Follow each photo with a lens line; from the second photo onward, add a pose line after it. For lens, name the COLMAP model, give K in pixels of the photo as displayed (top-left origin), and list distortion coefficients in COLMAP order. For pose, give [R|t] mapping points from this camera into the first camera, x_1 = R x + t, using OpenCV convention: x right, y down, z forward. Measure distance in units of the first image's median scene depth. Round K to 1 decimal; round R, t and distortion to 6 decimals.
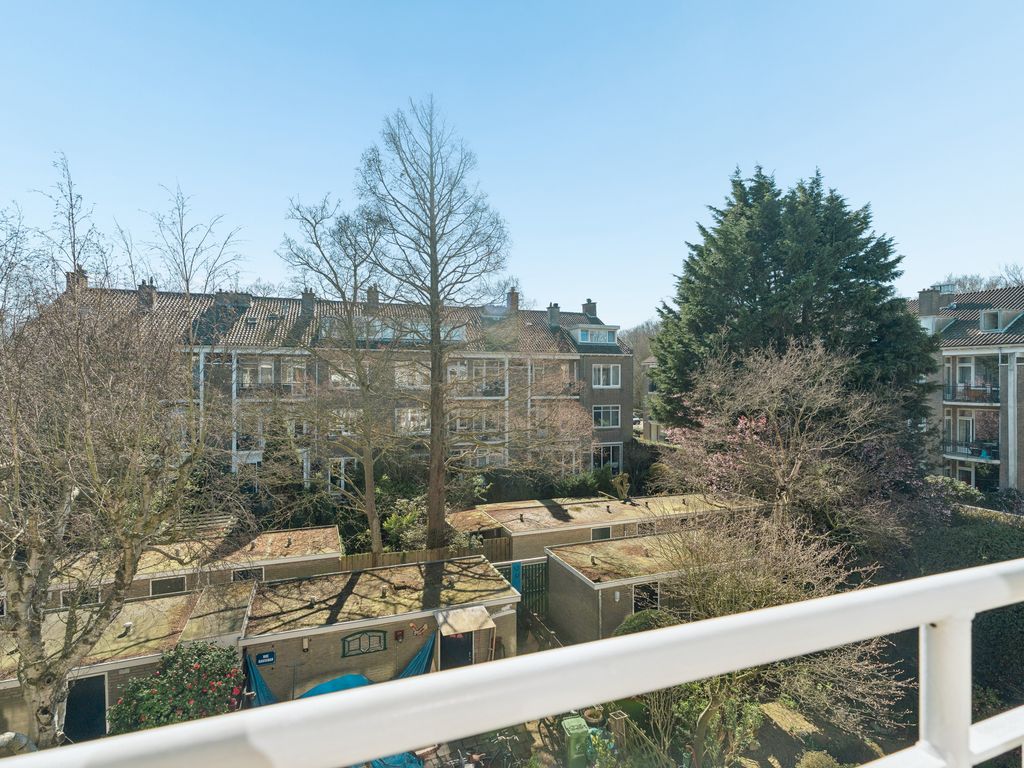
lens RADIAL K [[519.7, 0, 512.2], [0, 519.7, 387.1], [0, 0, 1]] dist [-0.001193, 0.000142]
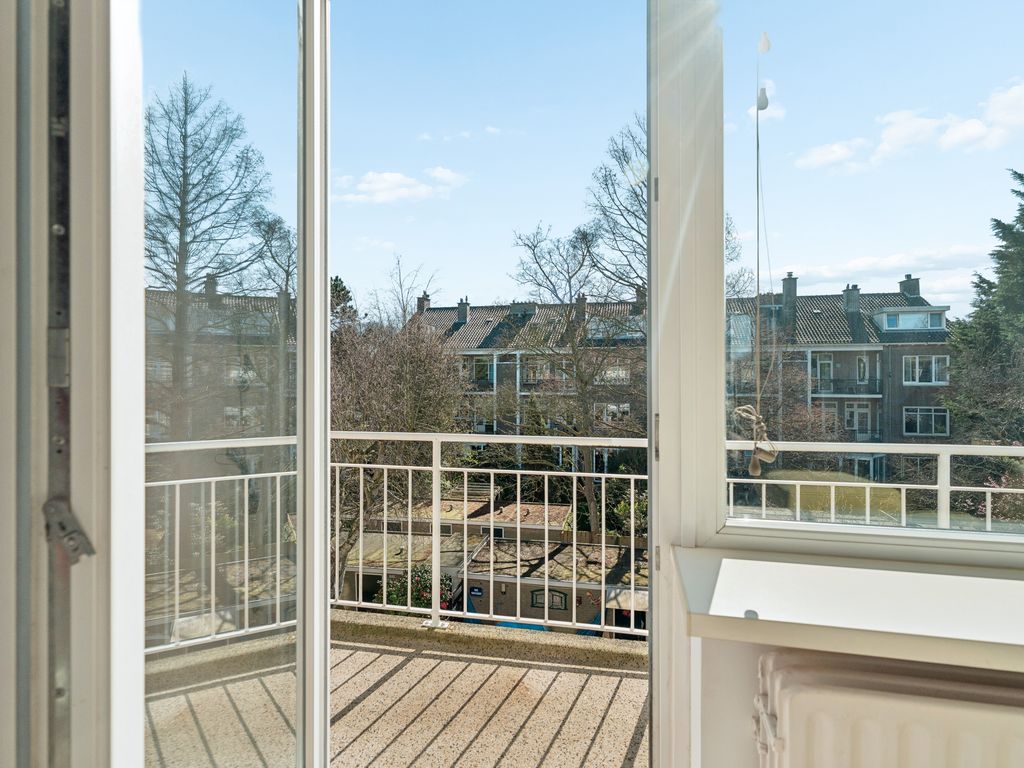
lens RADIAL K [[525.3, 0, 516.5], [0, 525.3, 379.6], [0, 0, 1]] dist [-0.001994, -0.000298]
pose [[0.838839, 0.002695, -0.544373, 0.114757], [-0.004847, 0.999985, -0.002518, -0.002511], [0.544359, 0.004751, 0.838839, -0.018635]]
